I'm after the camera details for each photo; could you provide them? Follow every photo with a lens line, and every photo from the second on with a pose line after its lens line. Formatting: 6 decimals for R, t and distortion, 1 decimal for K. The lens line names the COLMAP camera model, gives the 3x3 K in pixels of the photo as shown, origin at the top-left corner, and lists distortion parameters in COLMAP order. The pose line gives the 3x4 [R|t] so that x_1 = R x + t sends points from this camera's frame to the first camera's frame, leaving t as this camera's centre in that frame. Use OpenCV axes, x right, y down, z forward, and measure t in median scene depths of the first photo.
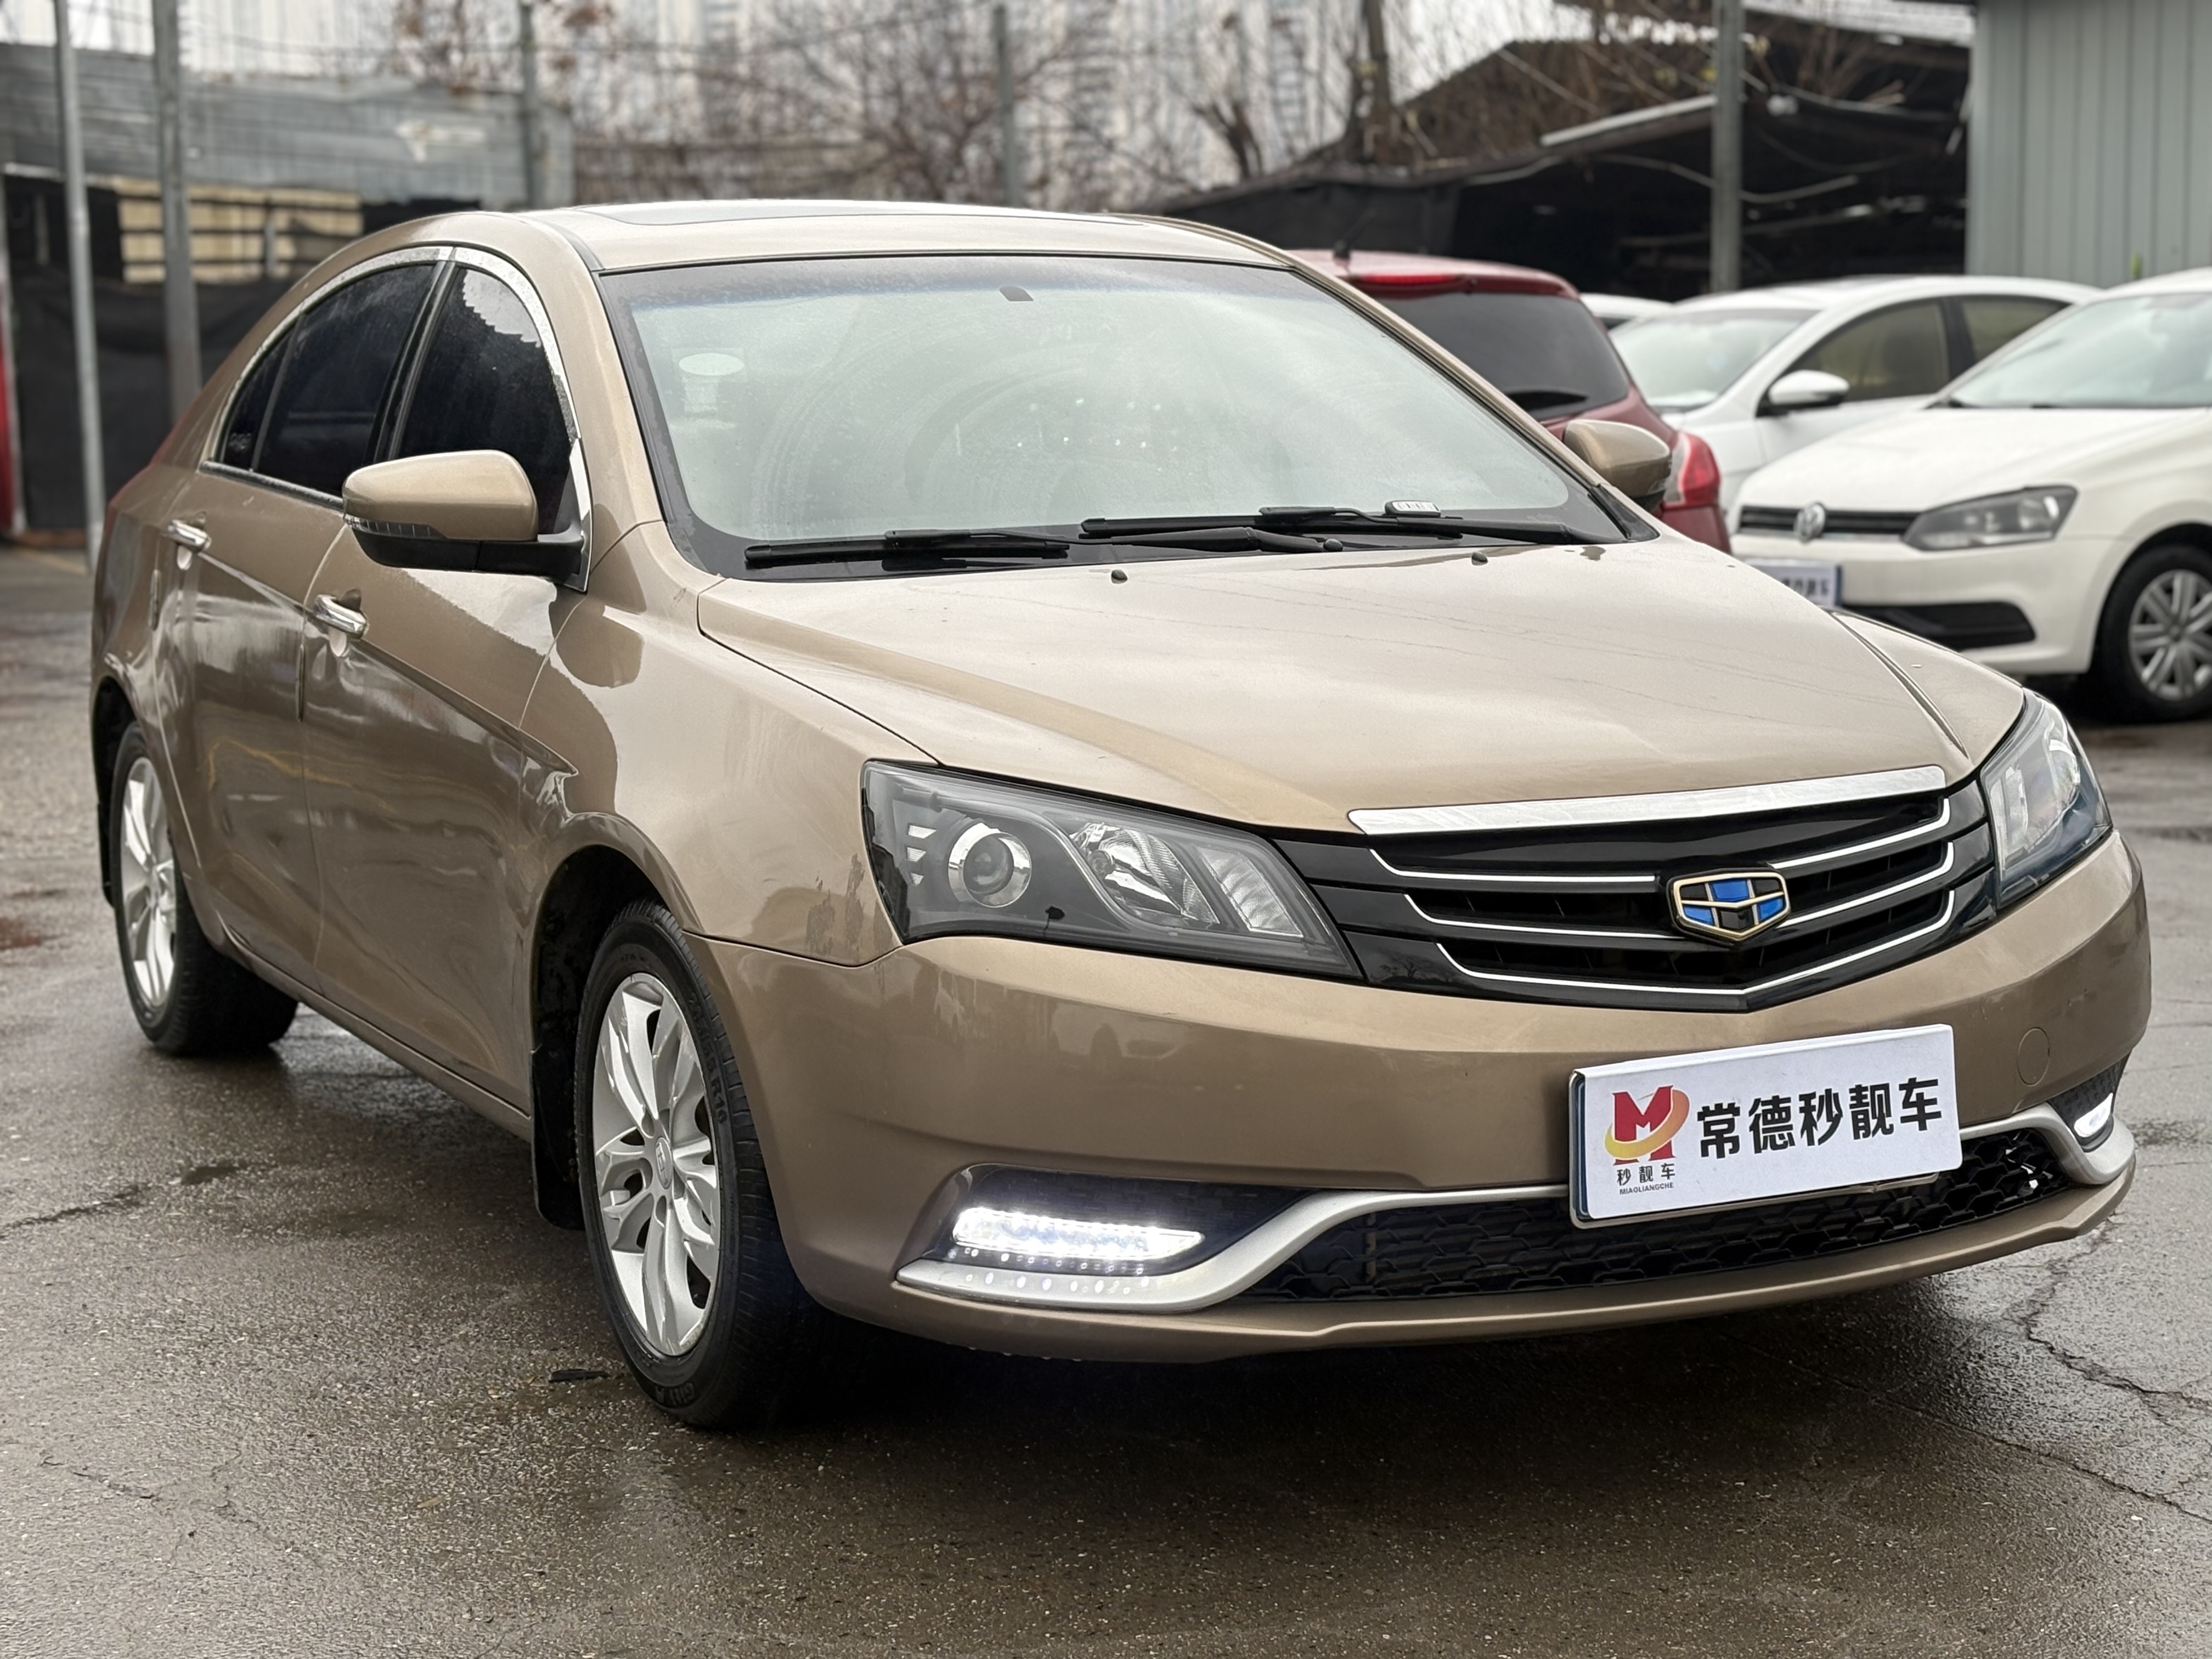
lens RADIAL K [[3748.8, 0, 1106.0], [0, 3748.8, 829.5], [0, 0, 1]] dist [0.274888, -1.148172]
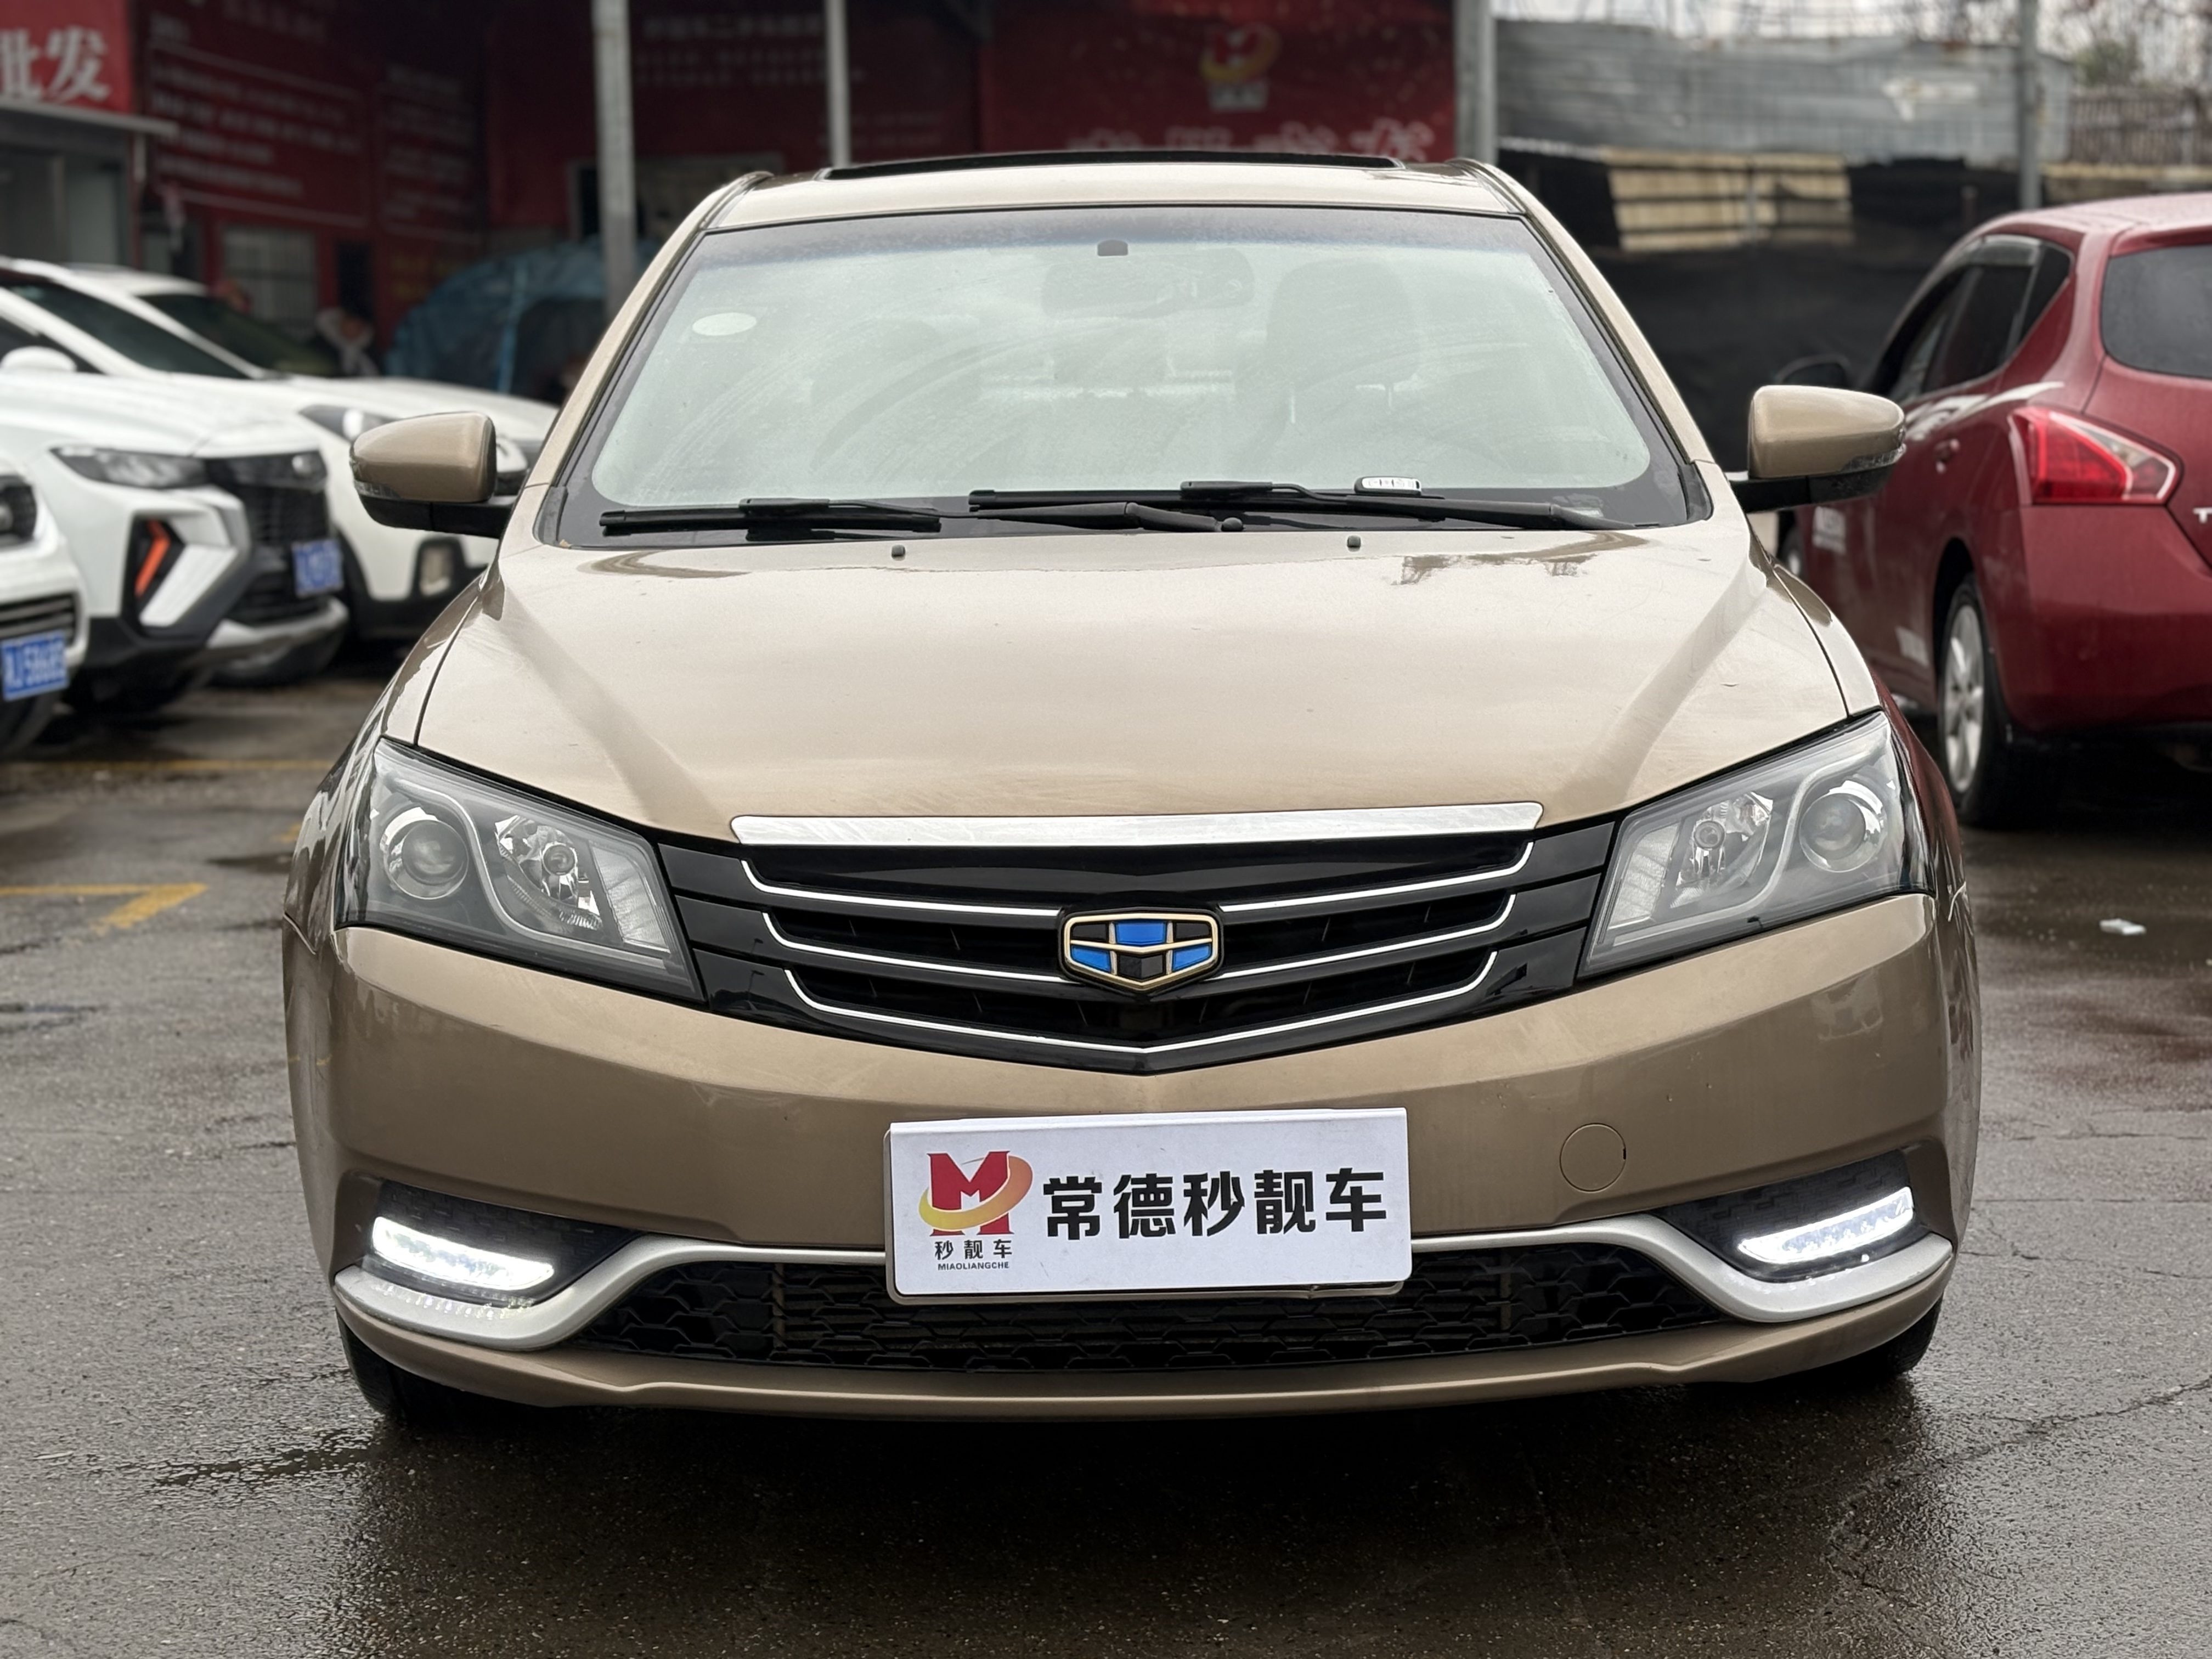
lens RADIAL K [[3748.8, 0, 1106.0], [0, 3748.8, 829.5], [0, 0, 1]] dist [0.274888, -1.148172]
pose [[0.902122, 0.055633, -0.427881, 0.522833], [-0.051764, 0.998445, 0.020680, -0.024780], [0.428366, 0.003493, 0.903599, 0.218536]]
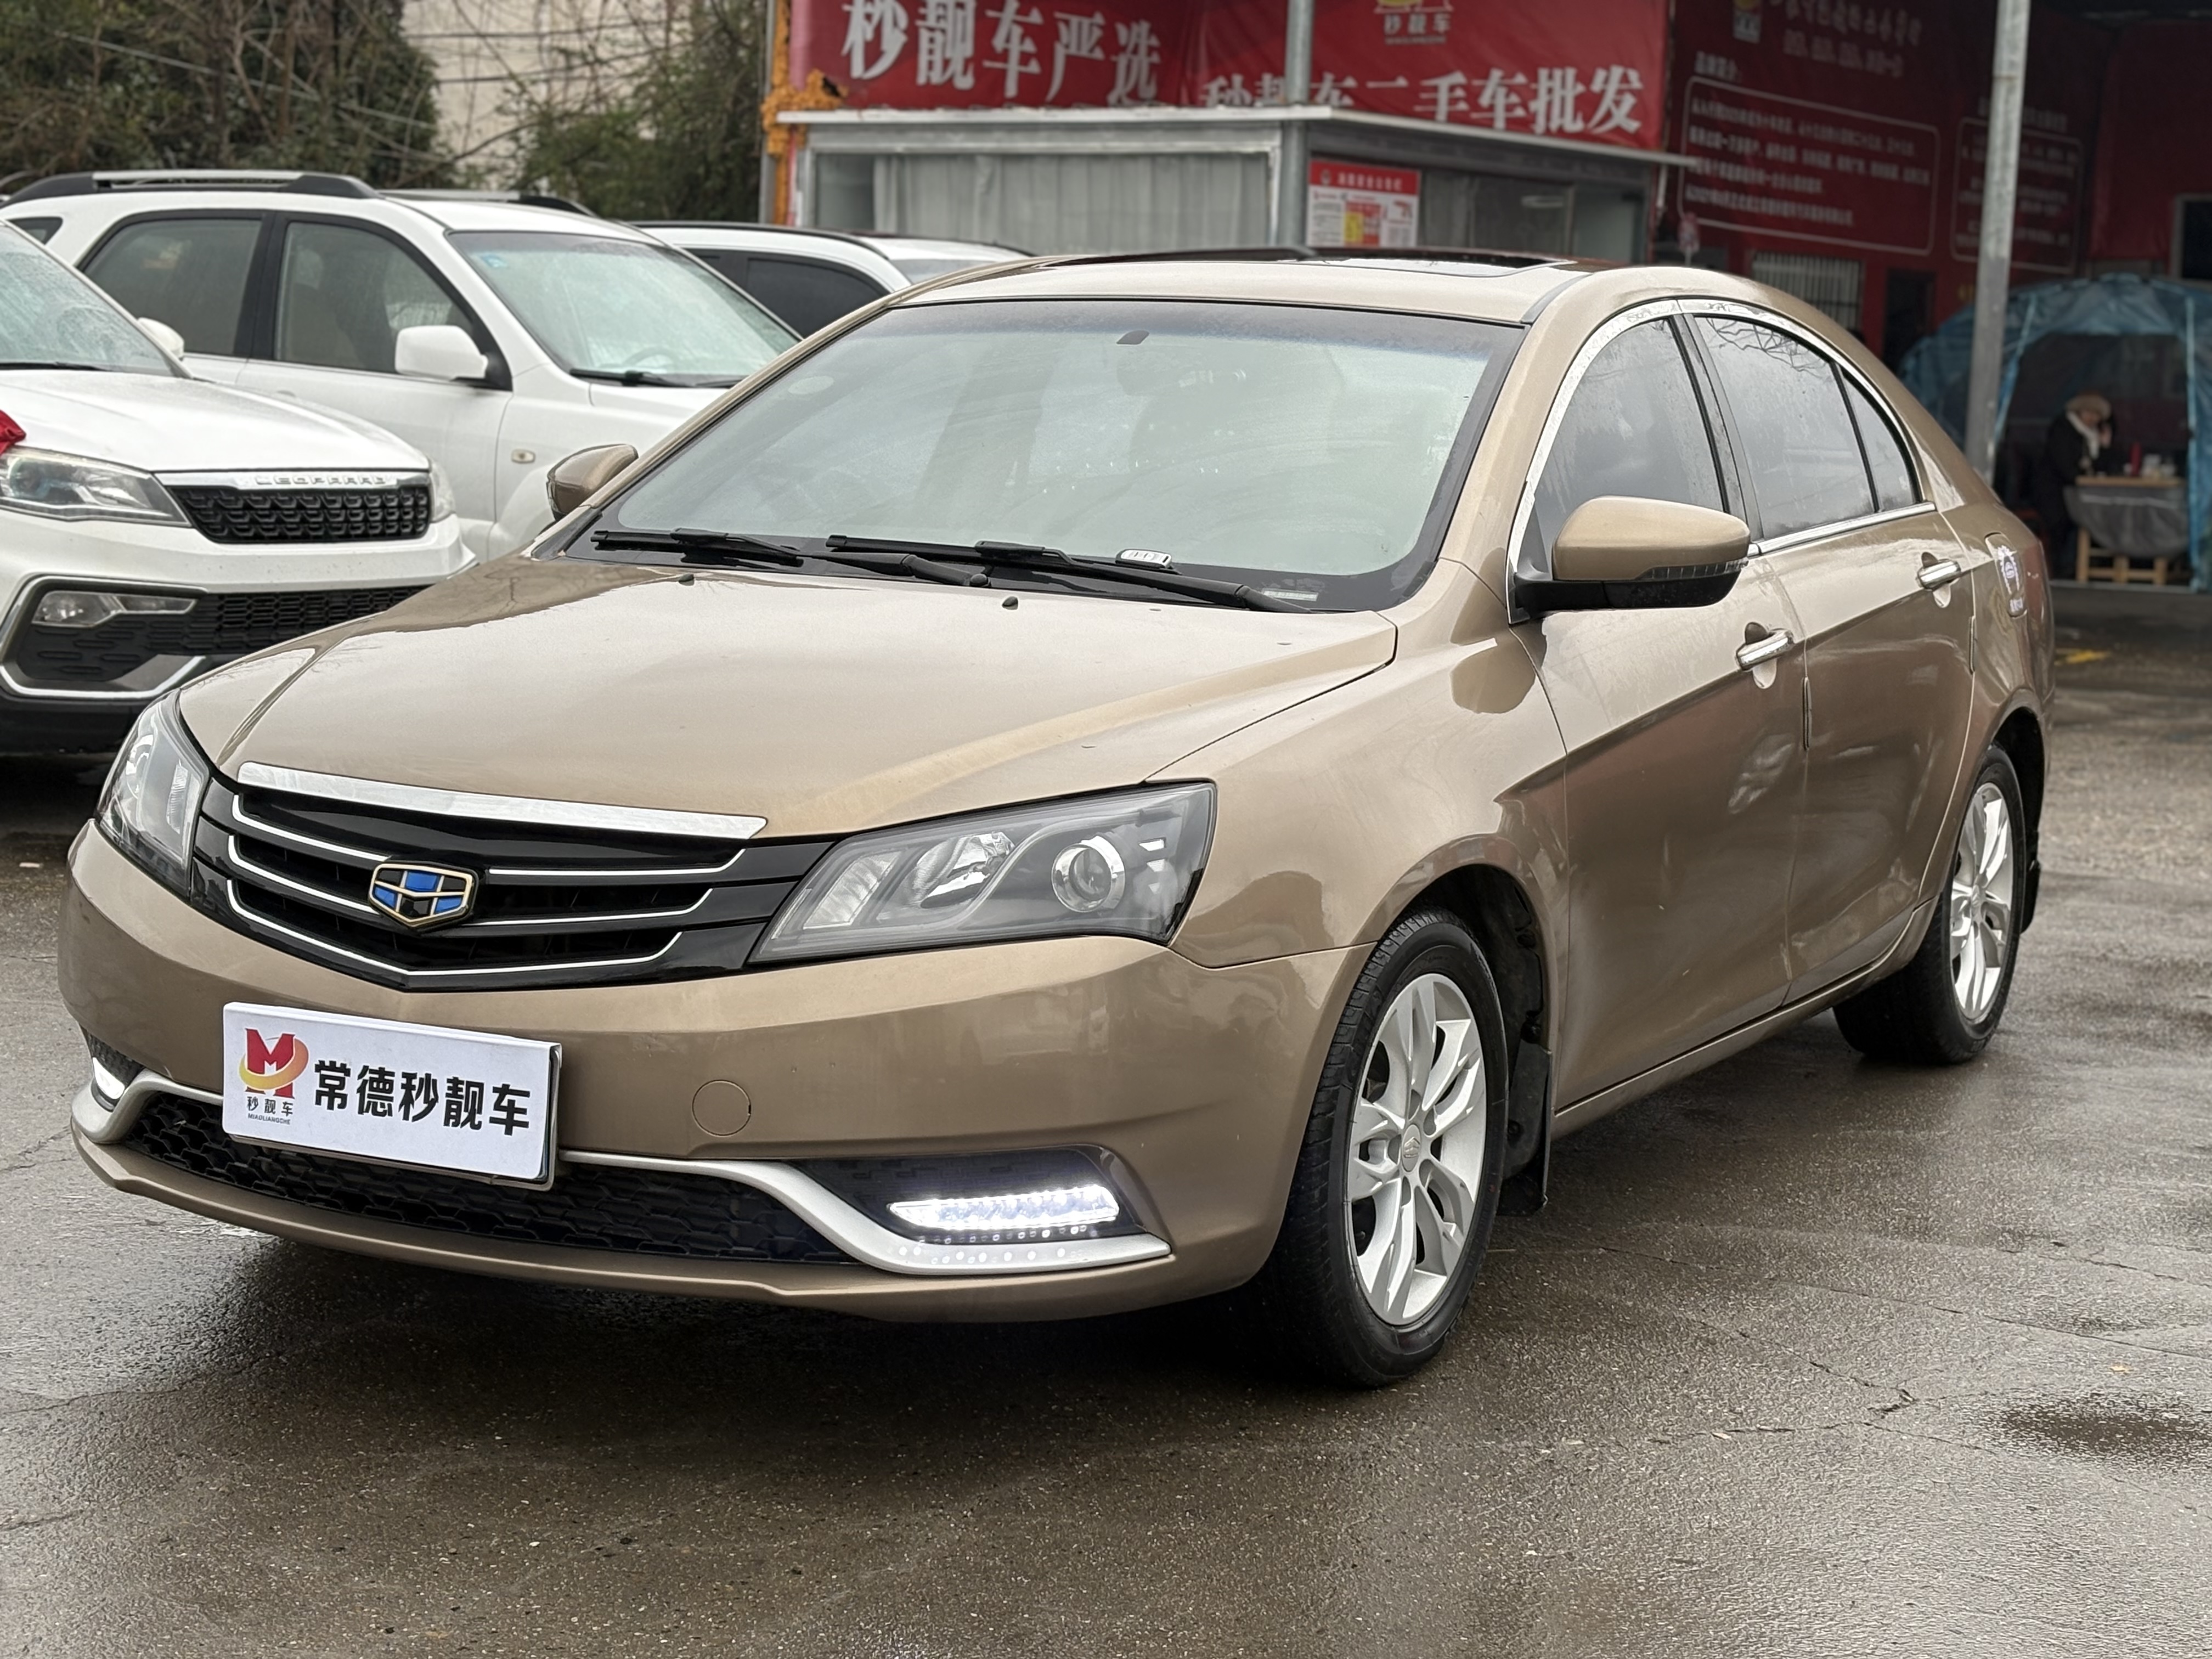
lens RADIAL K [[3748.8, 0, 1106.0], [0, 3748.8, 829.5], [0, 0, 1]] dist [0.274888, -1.148172]
pose [[0.583938, 0.142496, -0.799195, 1.158301], [-0.147775, 0.986684, 0.067952, -0.103099], [0.798235, 0.078421, 0.597219, 0.496676]]
